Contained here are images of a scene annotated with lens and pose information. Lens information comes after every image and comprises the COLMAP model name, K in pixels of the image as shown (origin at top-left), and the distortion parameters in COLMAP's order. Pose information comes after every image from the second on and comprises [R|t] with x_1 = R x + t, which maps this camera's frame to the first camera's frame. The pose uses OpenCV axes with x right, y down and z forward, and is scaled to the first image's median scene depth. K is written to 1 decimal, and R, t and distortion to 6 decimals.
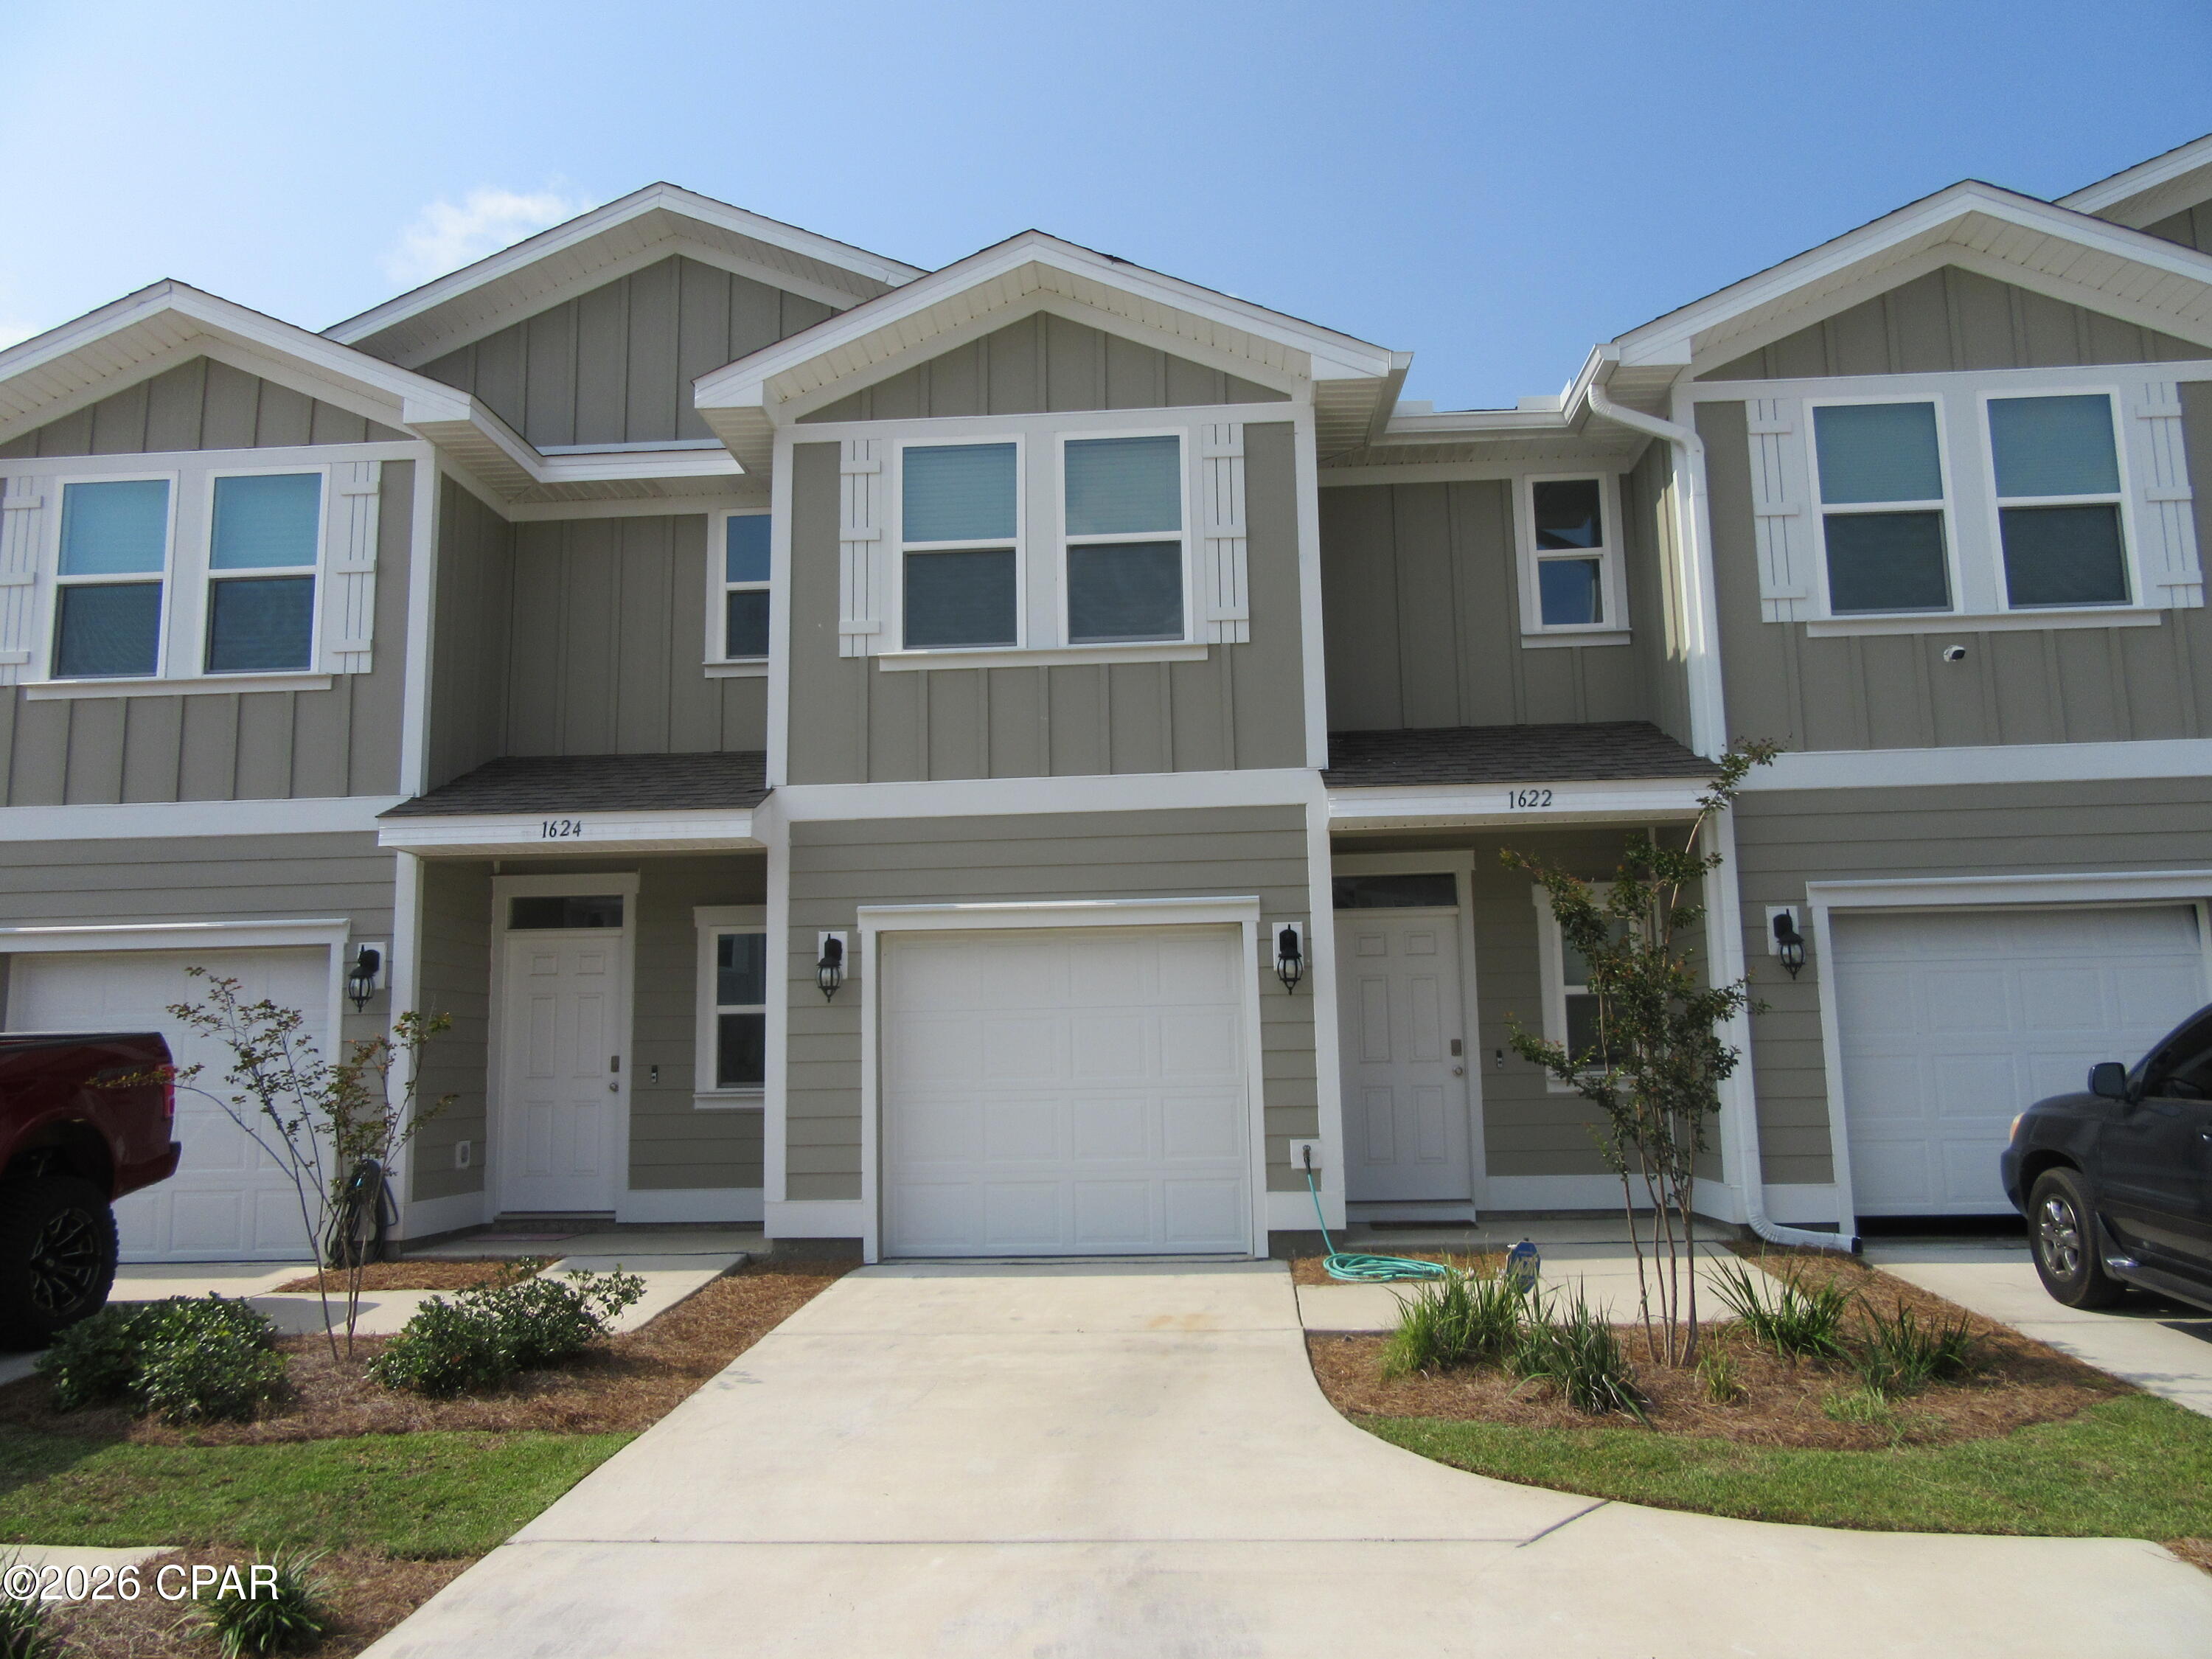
lens RADIAL K [[1890.2, 0, 1089.1], [0, 1890.2, 749.8], [0, 0, 1]] dist [-0.012968, 0.005759]
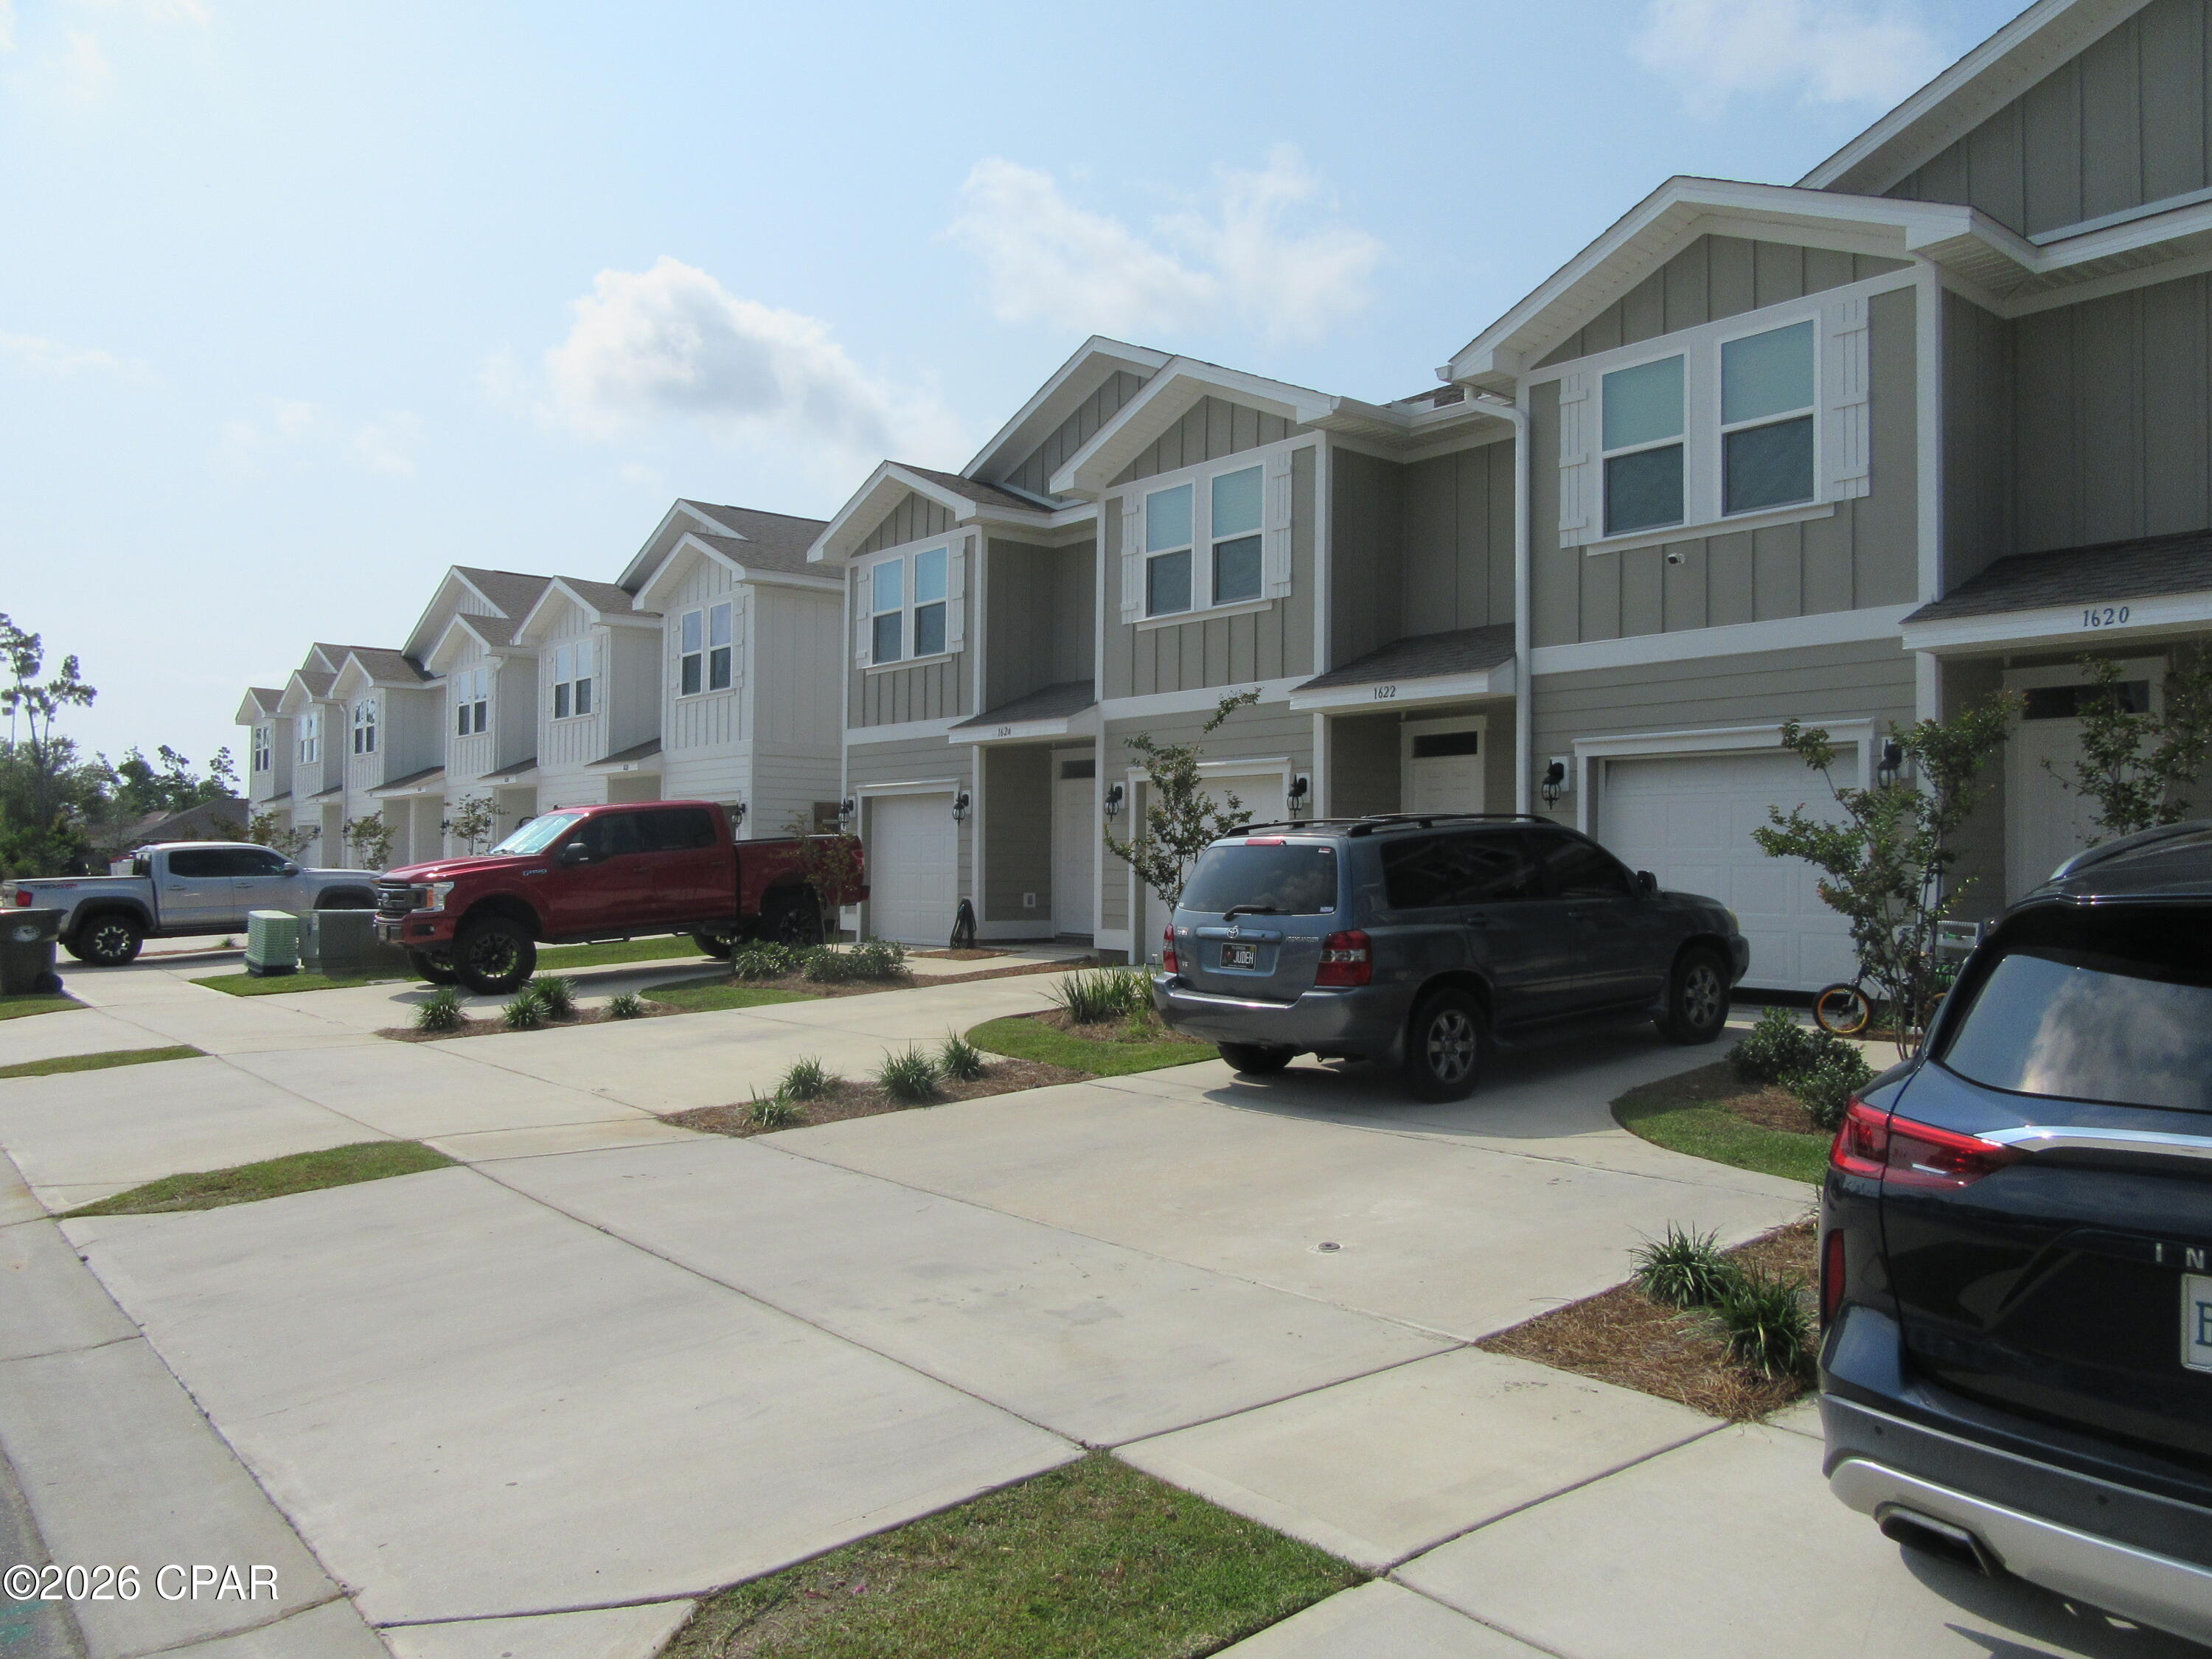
lens RADIAL K [[1648.8, 0, 1105.0], [0, 1648.8, 827.0], [0, 0, 1]] dist [-0.009388, 0.009918]
pose [[0.690643, 0.004425, -0.723183, 0.485183], [0.106723, 0.988409, 0.107969, -0.015601], [0.715278, -0.151748, 0.682165, -0.038766]]
